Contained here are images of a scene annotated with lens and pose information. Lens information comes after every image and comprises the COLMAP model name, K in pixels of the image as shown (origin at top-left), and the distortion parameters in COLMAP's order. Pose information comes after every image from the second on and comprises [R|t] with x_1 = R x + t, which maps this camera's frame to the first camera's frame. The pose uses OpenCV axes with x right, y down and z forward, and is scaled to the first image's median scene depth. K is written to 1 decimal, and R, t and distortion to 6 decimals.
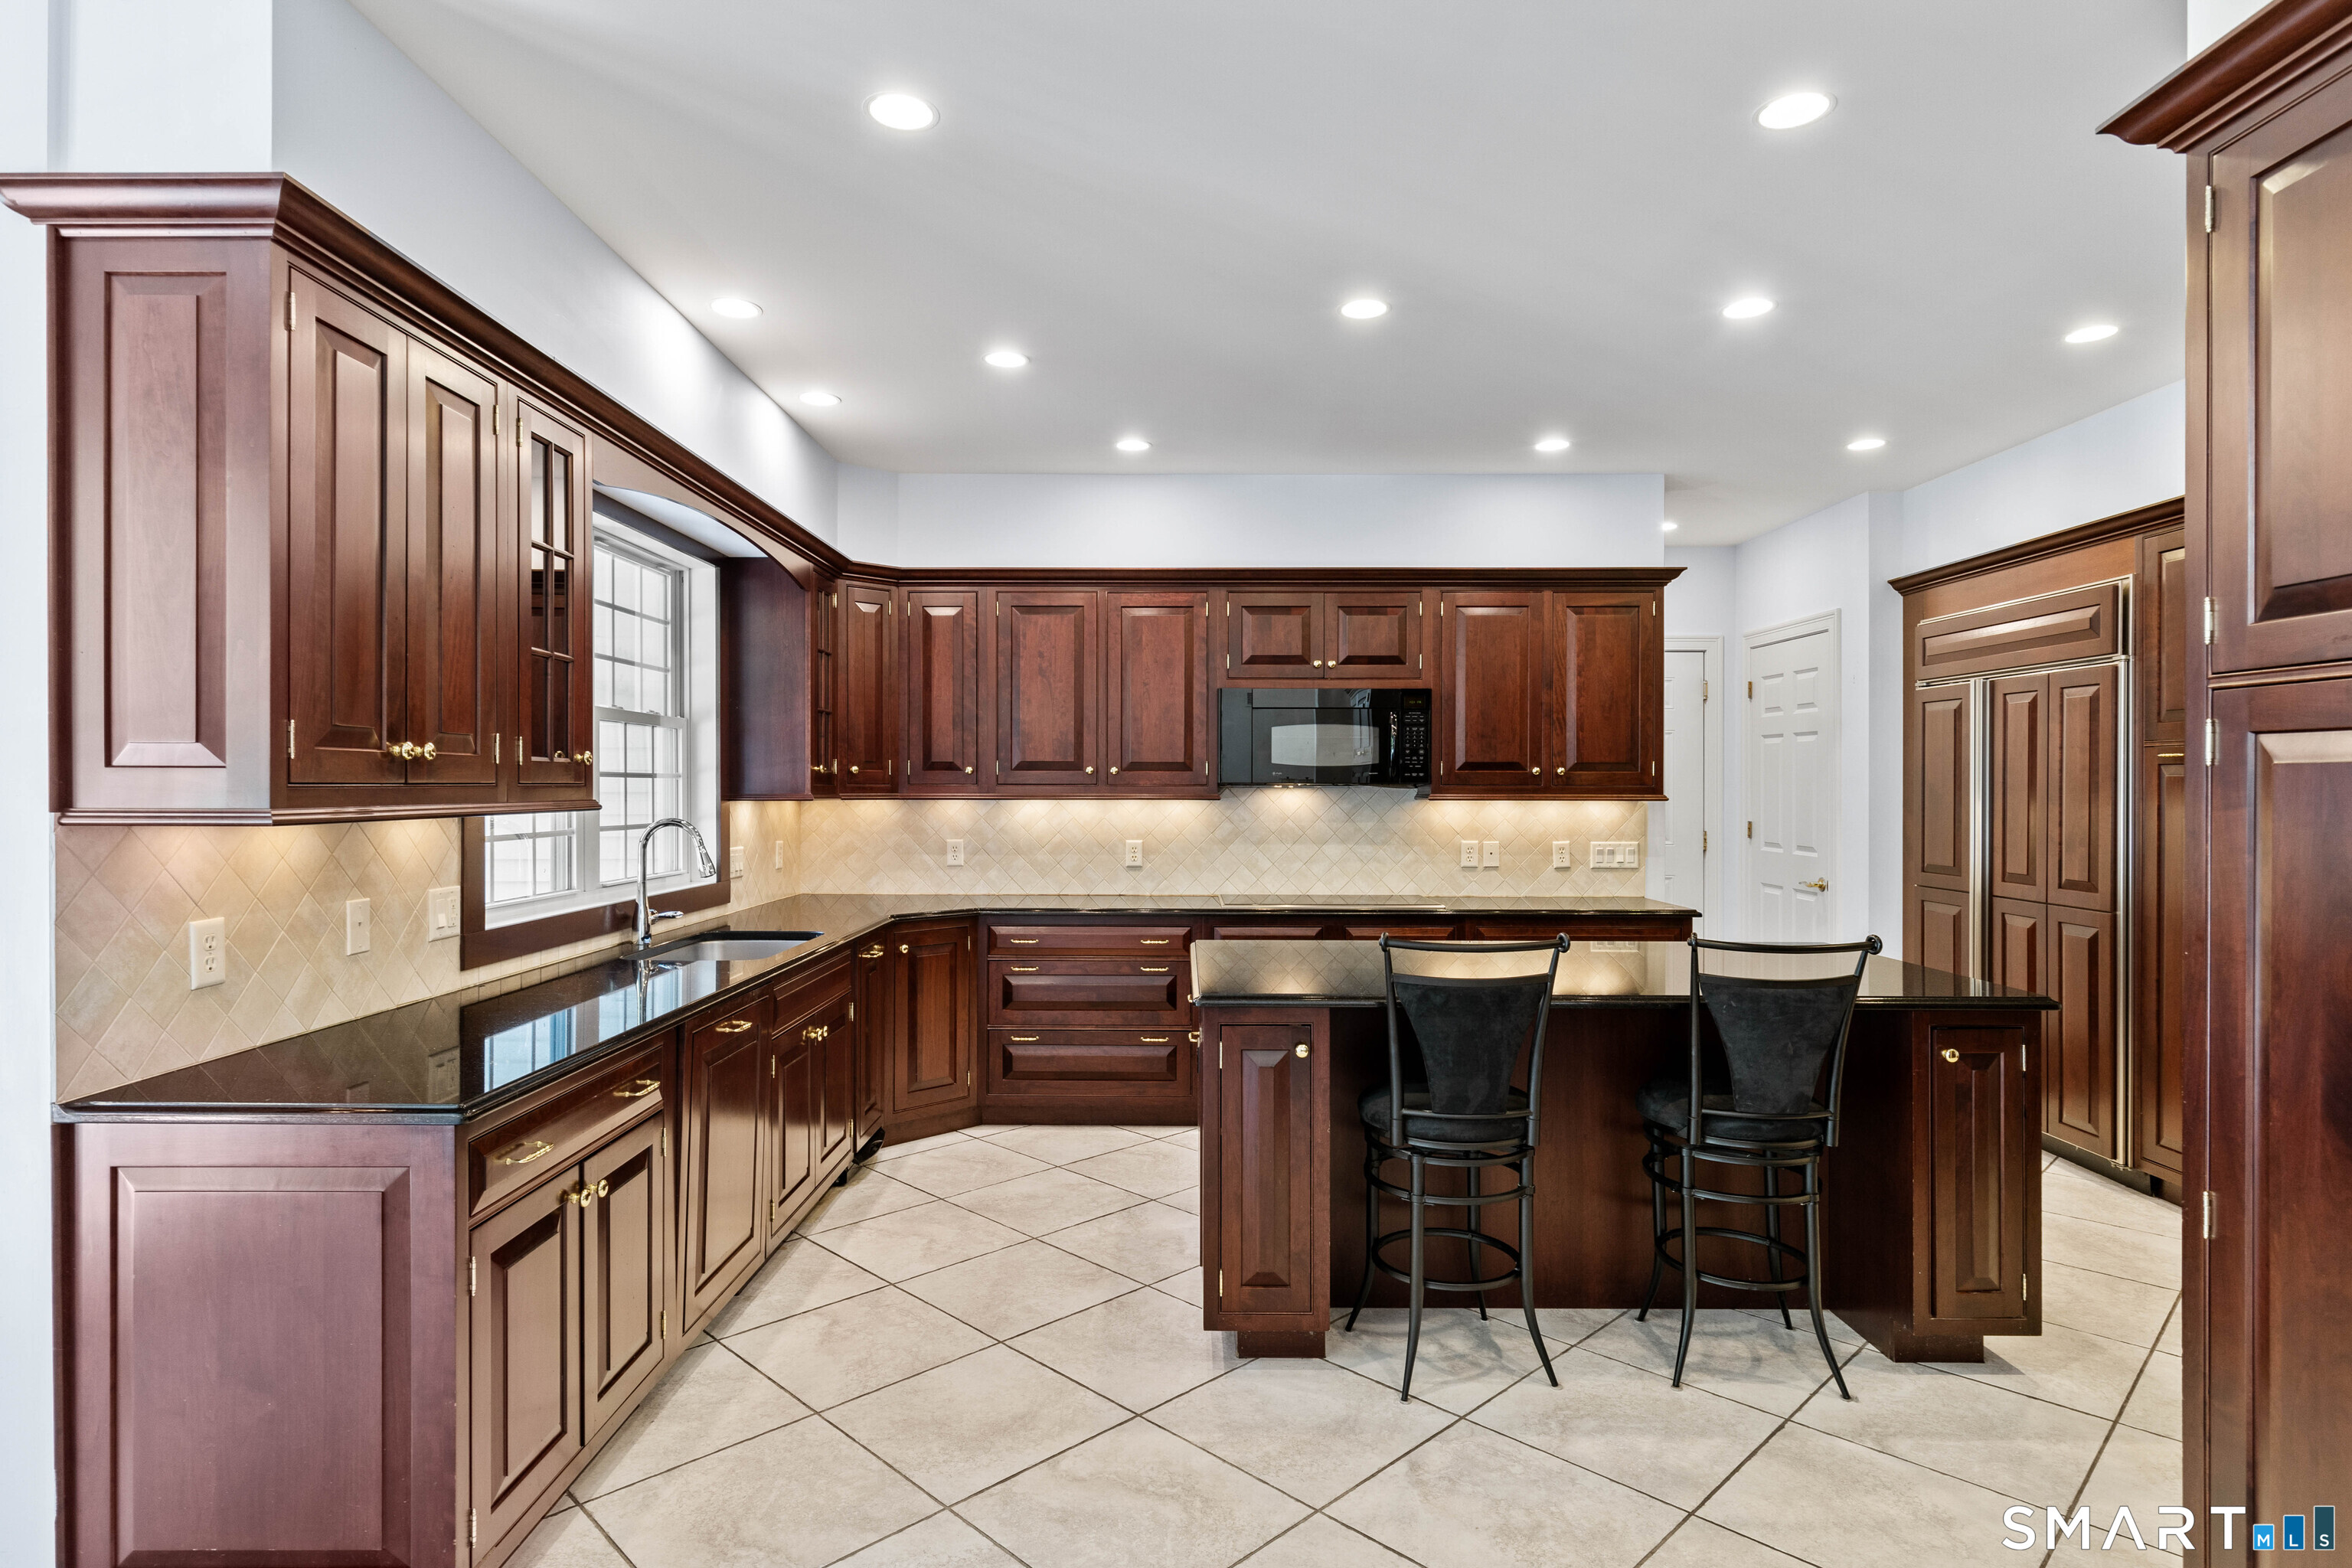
lens RADIAL K [[1240.8, 0, 1165.2], [0, 1240.8, 784.3], [0, 0, 1]] dist [0.001287, -0.000492]
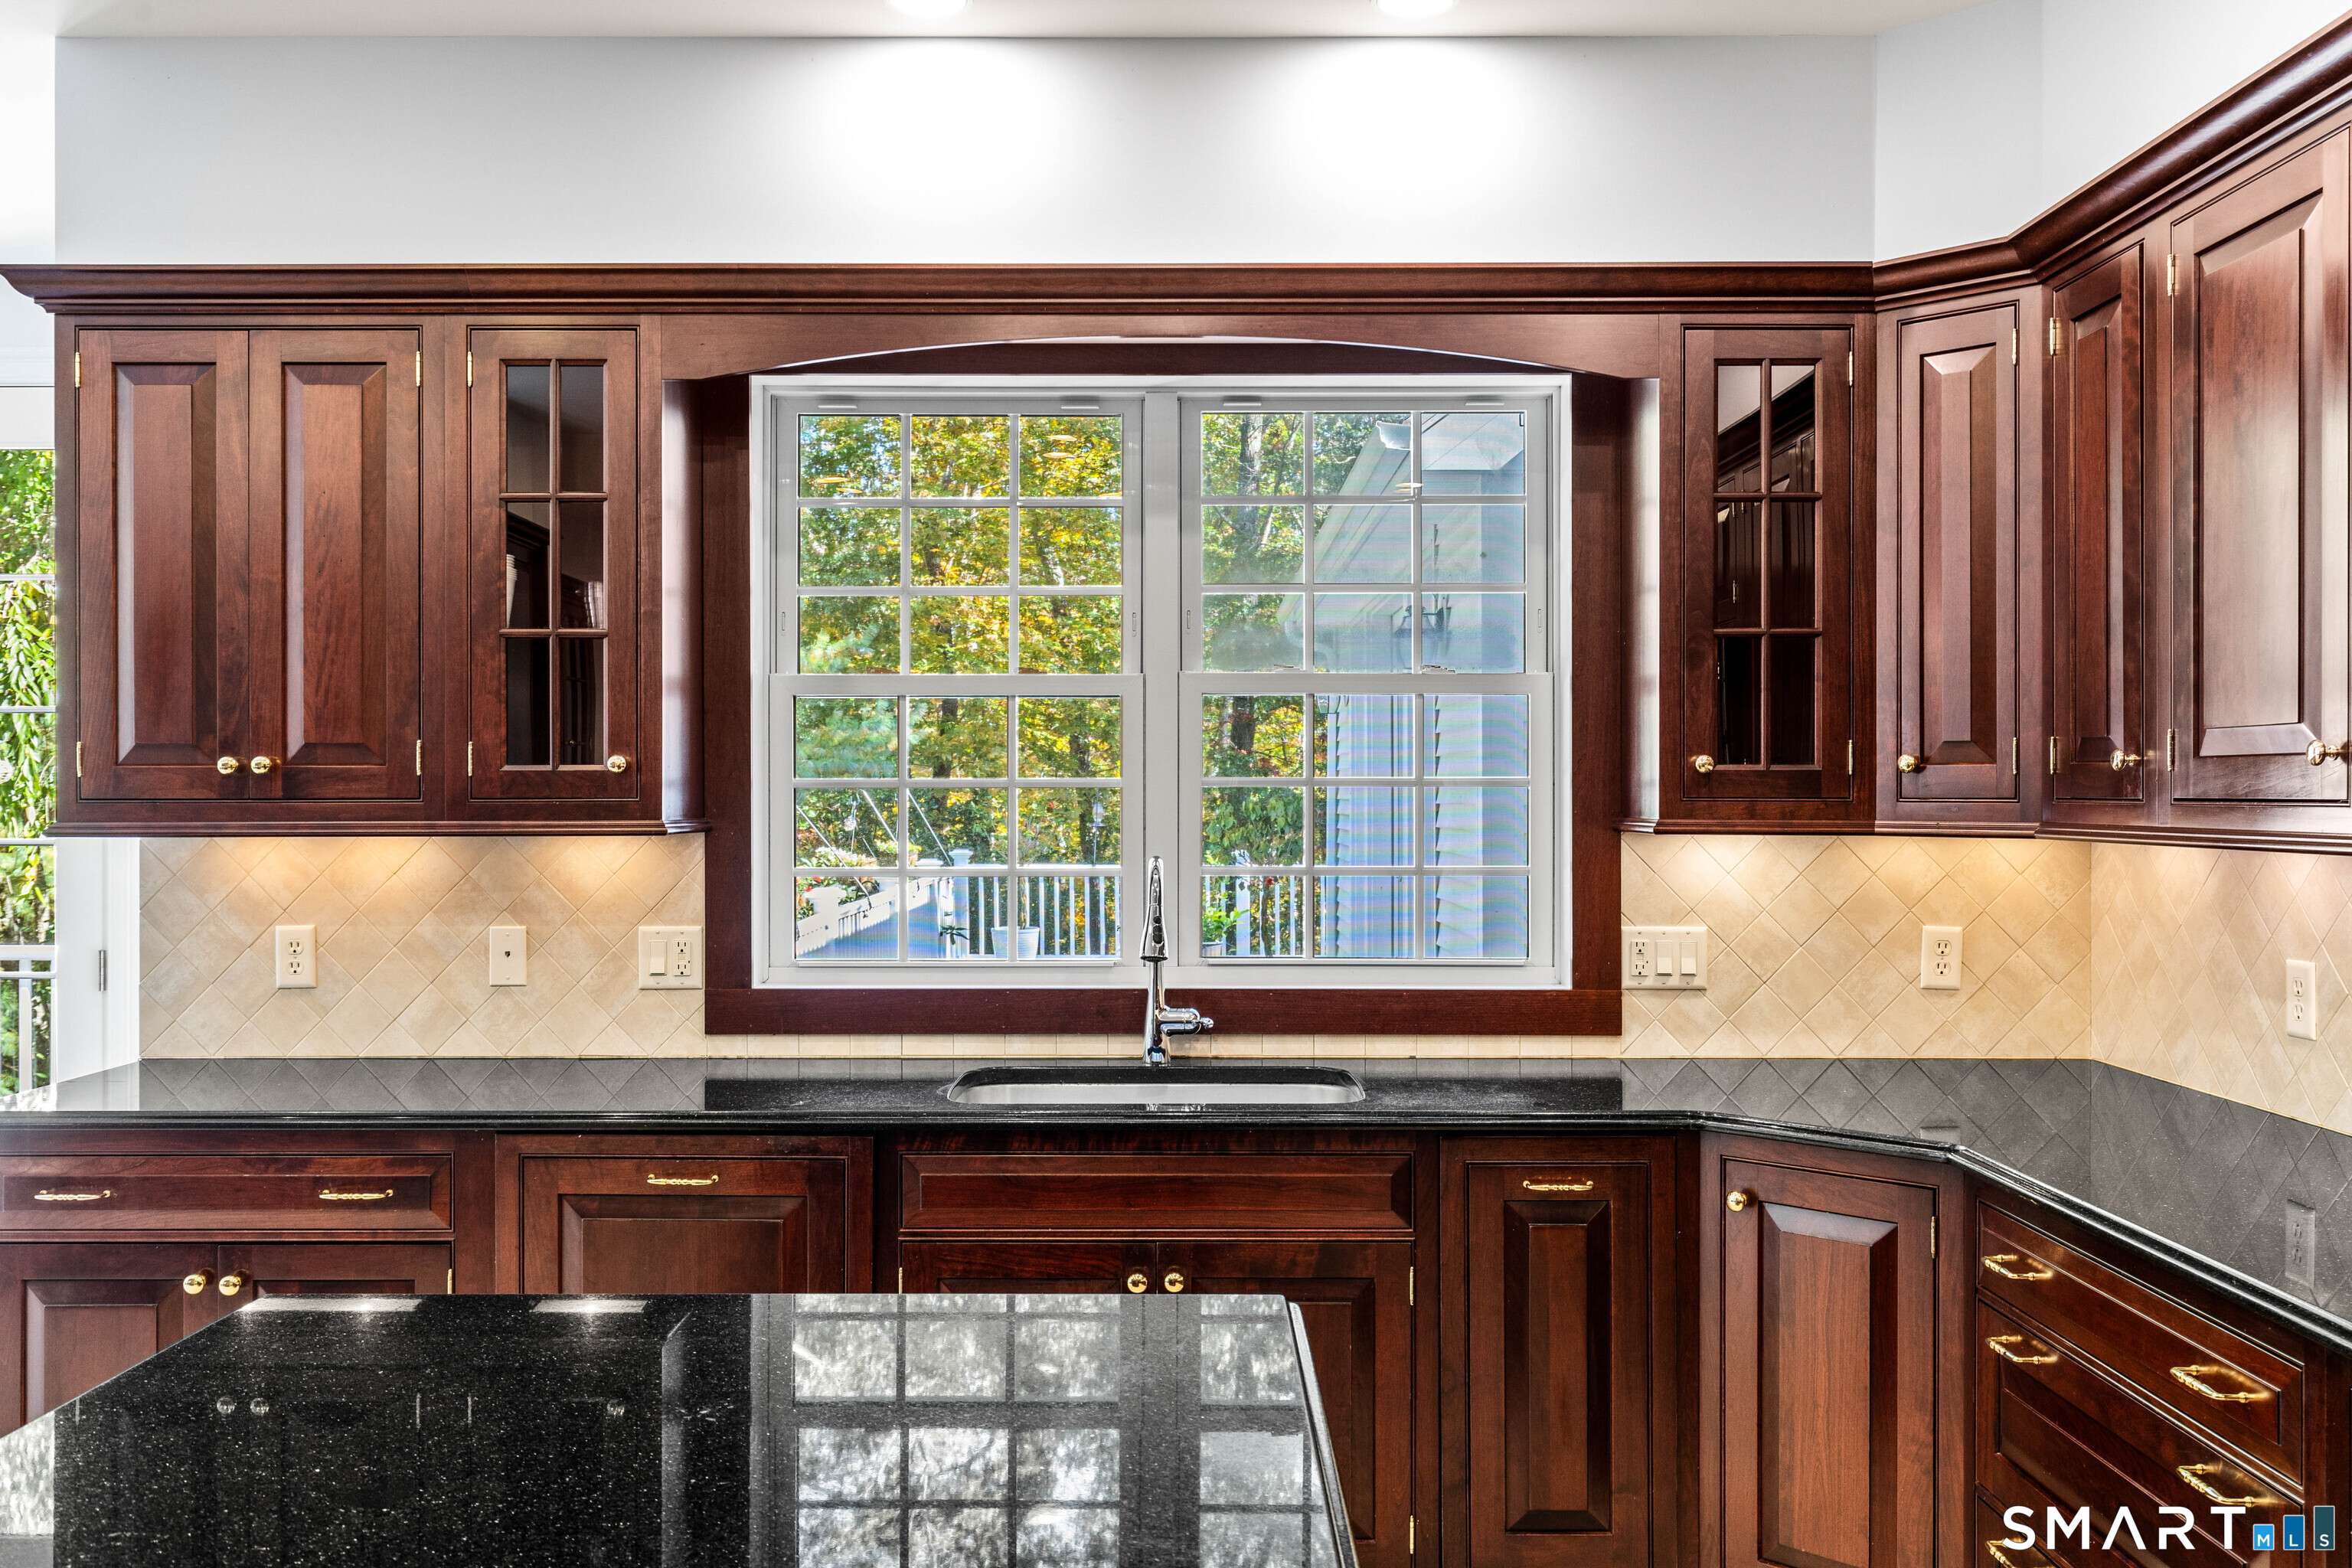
lens RADIAL K [[2011.0, 0, 1176.0], [0, 2011.0, 784.0], [0, 0, 1]] dist [0.015082, -0.001274]
pose [[0.012346, -0.001225, -0.999923, 0.430227], [0.000860, 0.999999, -0.001215, -0.004510], [0.999923, -0.000845, 0.012347, 0.765851]]
